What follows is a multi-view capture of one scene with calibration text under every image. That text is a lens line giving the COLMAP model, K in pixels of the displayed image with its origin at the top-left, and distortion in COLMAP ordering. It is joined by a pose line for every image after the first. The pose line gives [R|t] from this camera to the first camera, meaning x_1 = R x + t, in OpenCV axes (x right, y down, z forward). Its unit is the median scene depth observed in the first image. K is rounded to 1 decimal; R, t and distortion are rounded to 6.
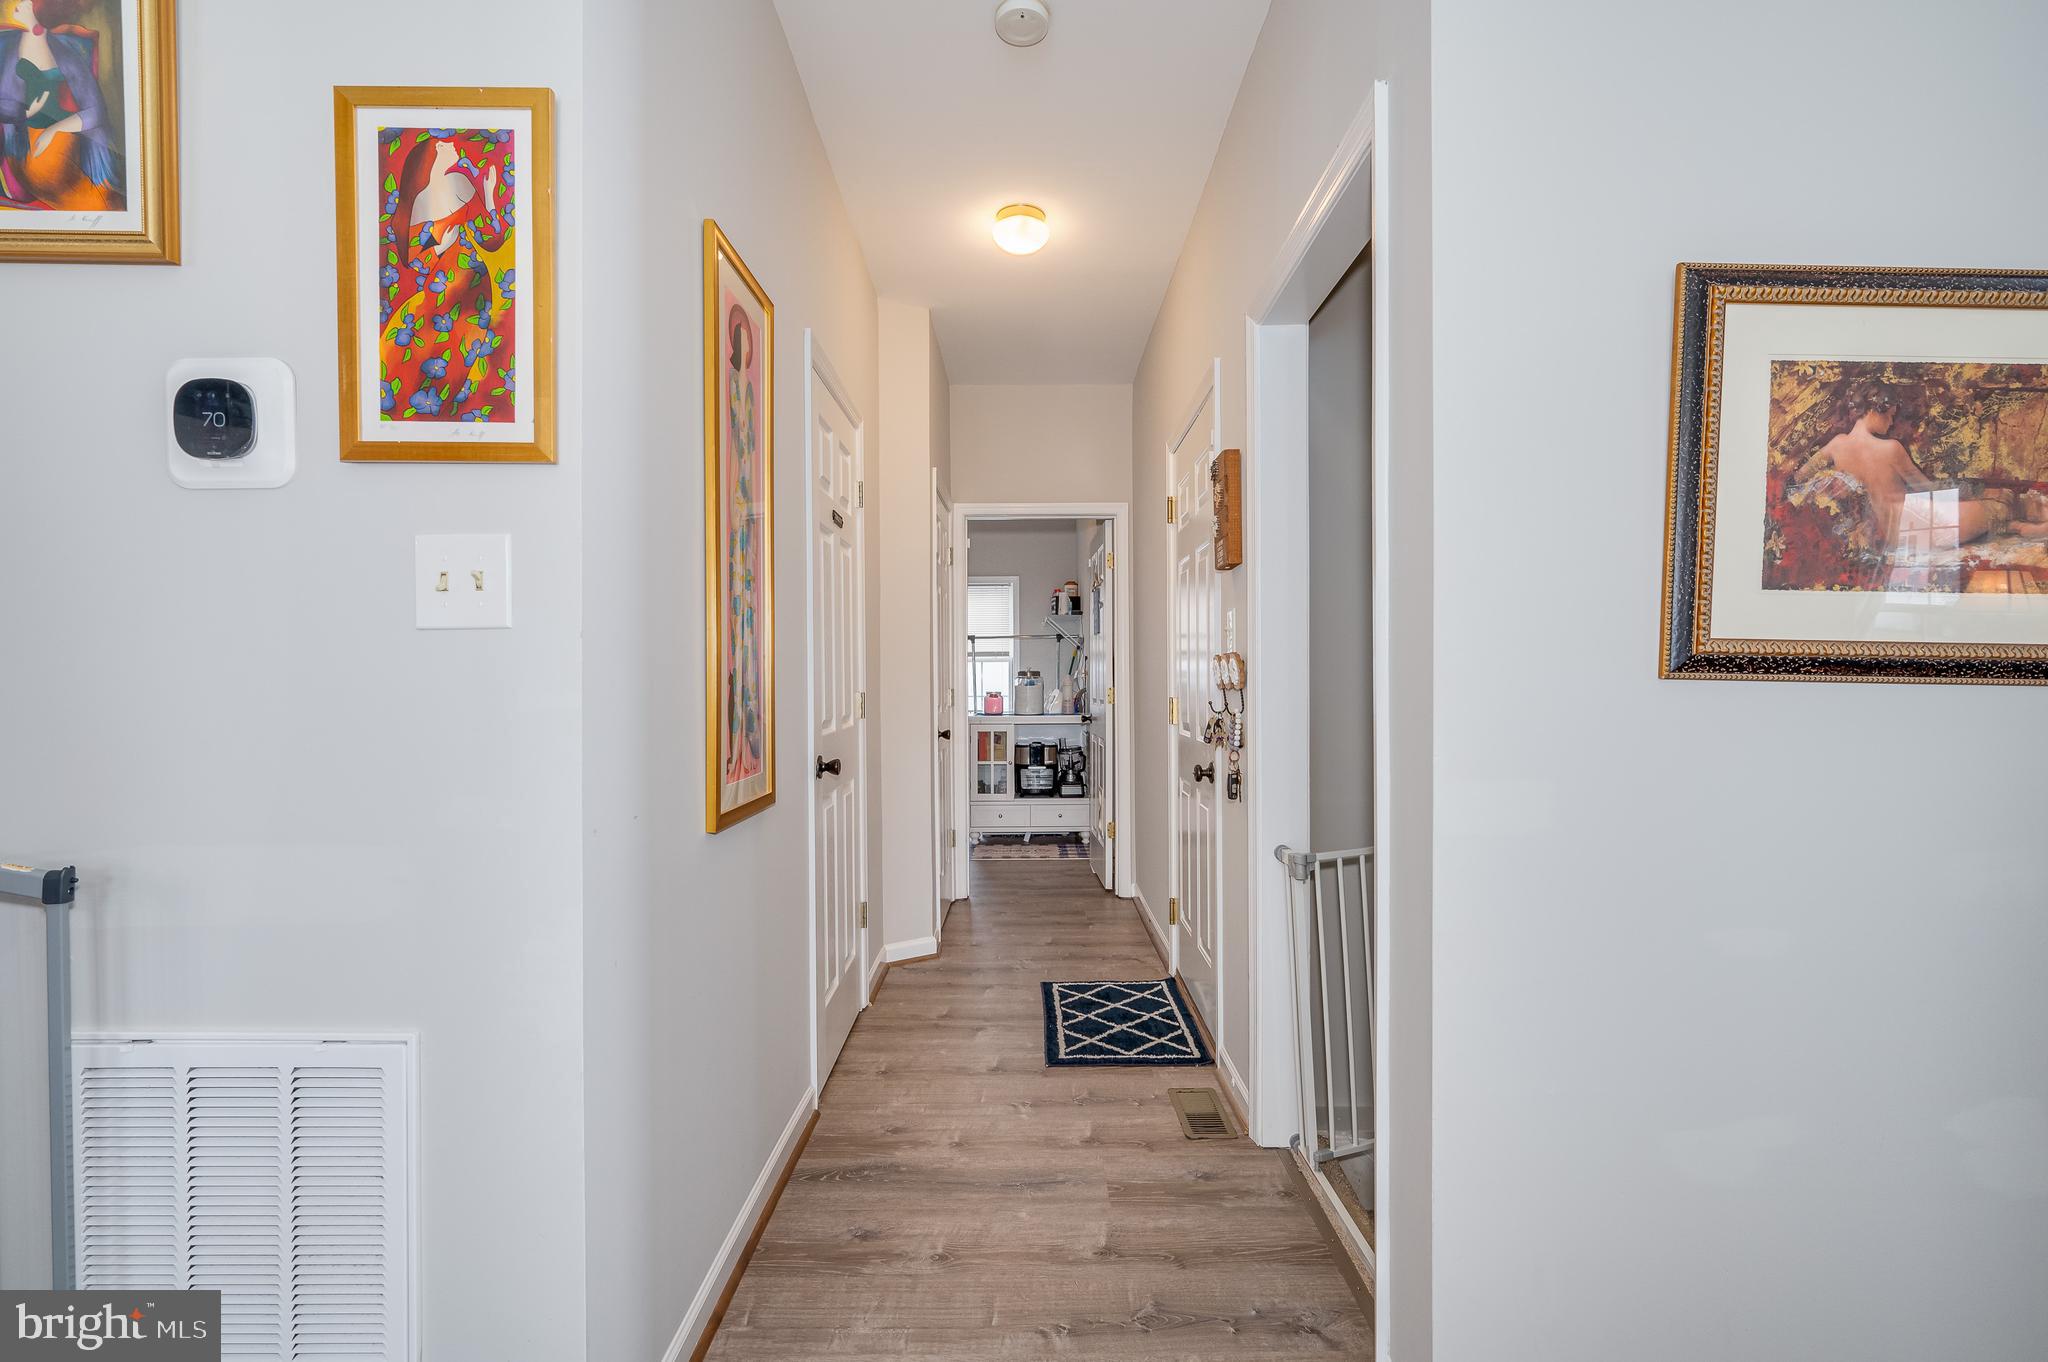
lens RADIAL K [[898.7, 0, 1025.6], [0, 898.7, 681.5], [0, 0, 1]] dist [-0.000090, 0.000063]
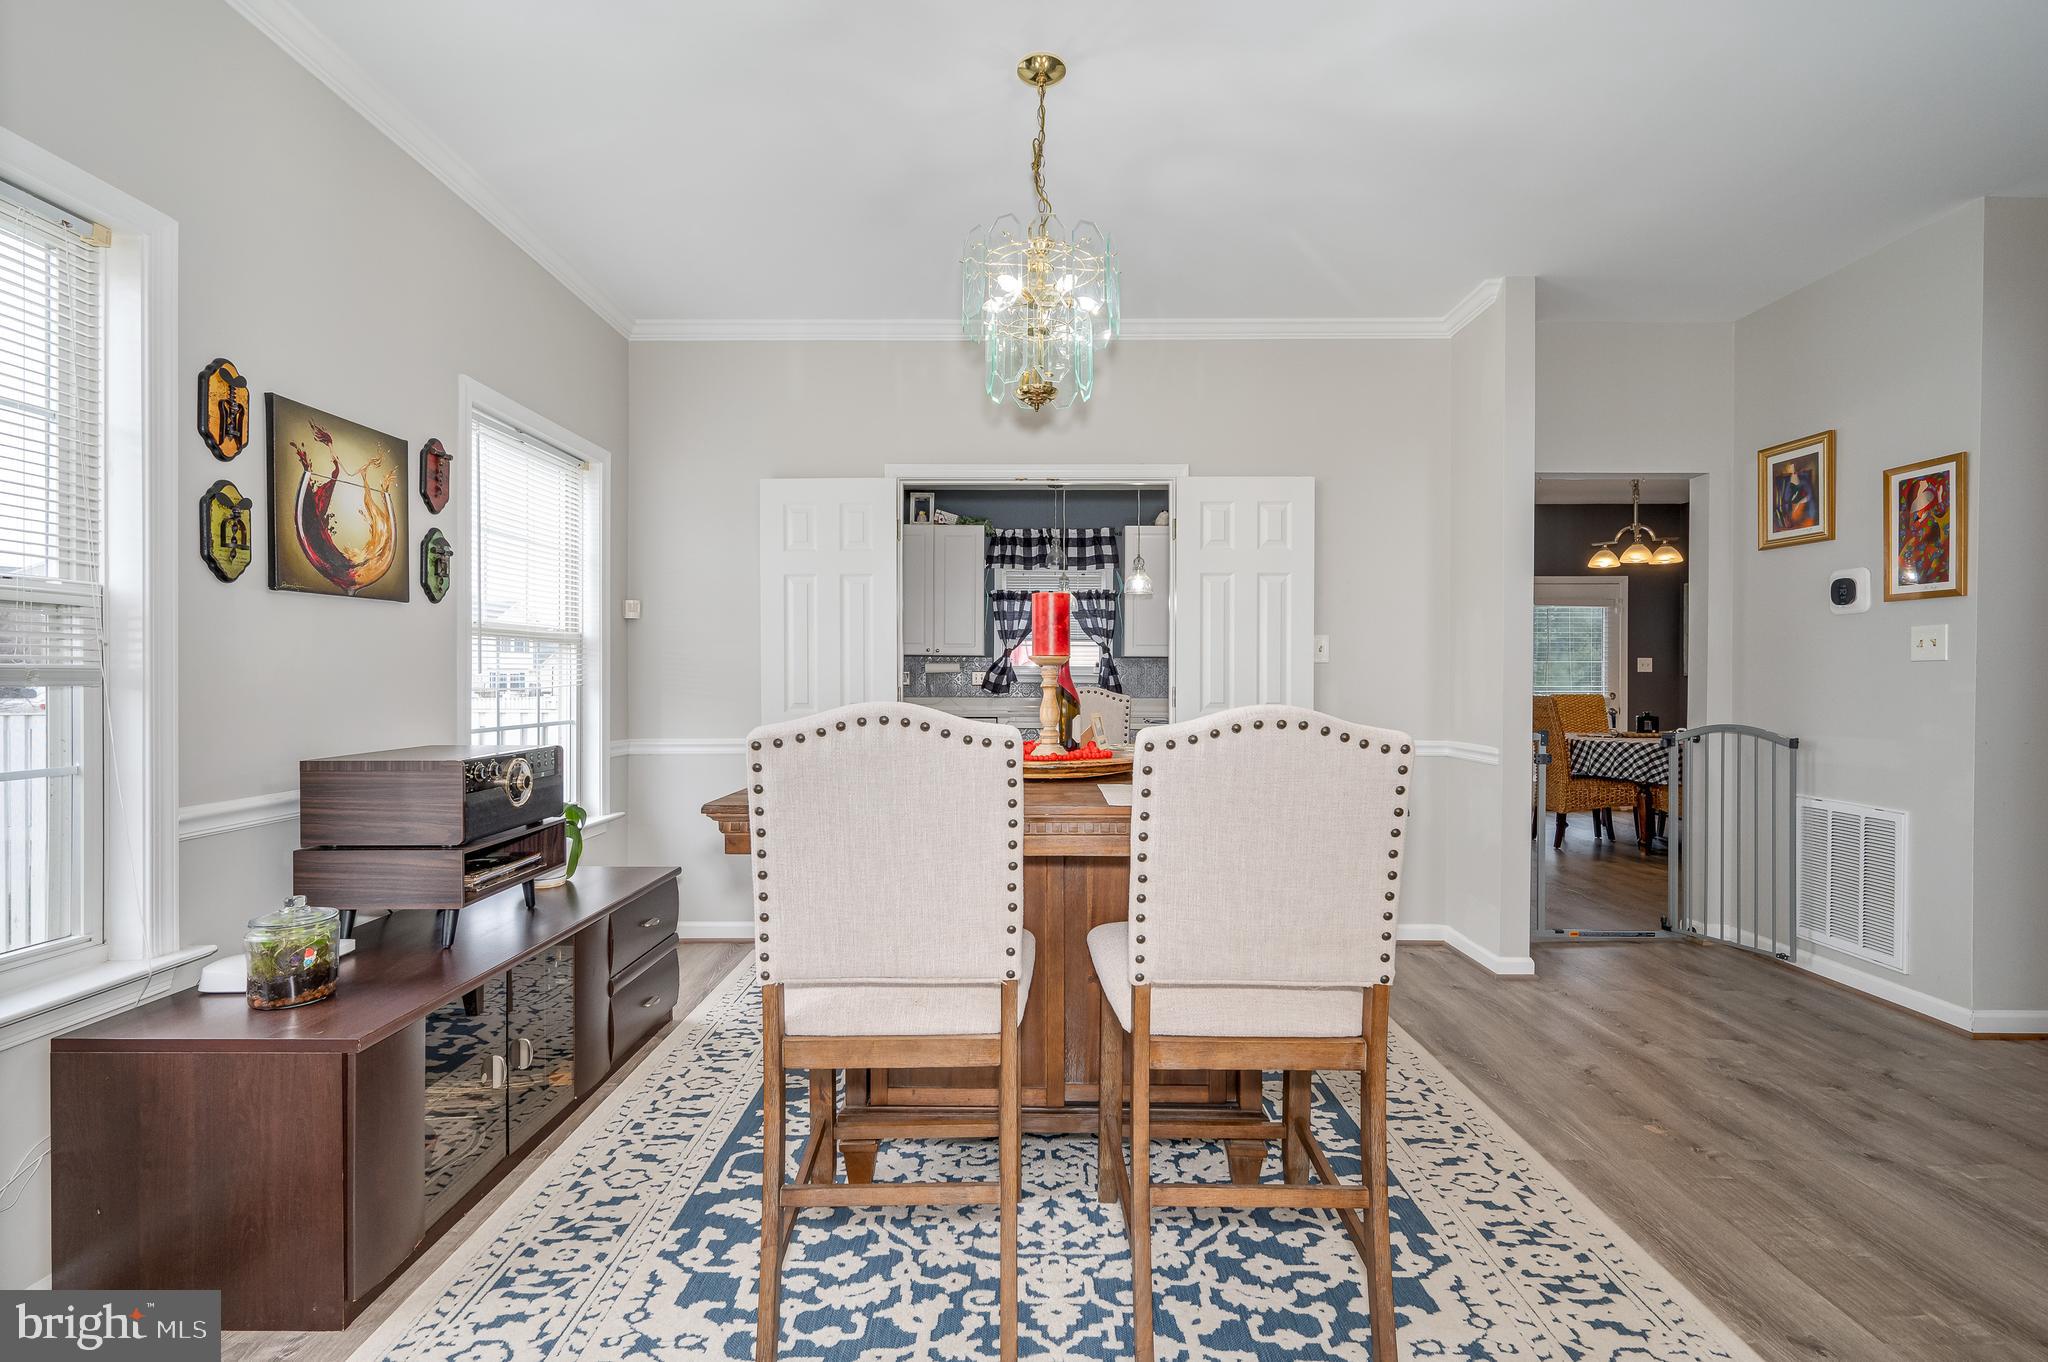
lens RADIAL K [[898.7, 0, 1029.6], [0, 898.7, 686.1], [0, 0, 1]] dist [-0.000090, 0.000063]
pose [[0.000128, 0.014075, -0.999901, 2.051019], [-0.008497, 0.999865, 0.014073, 0.000403], [0.999964, 0.008495, 0.000248, -1.669972]]
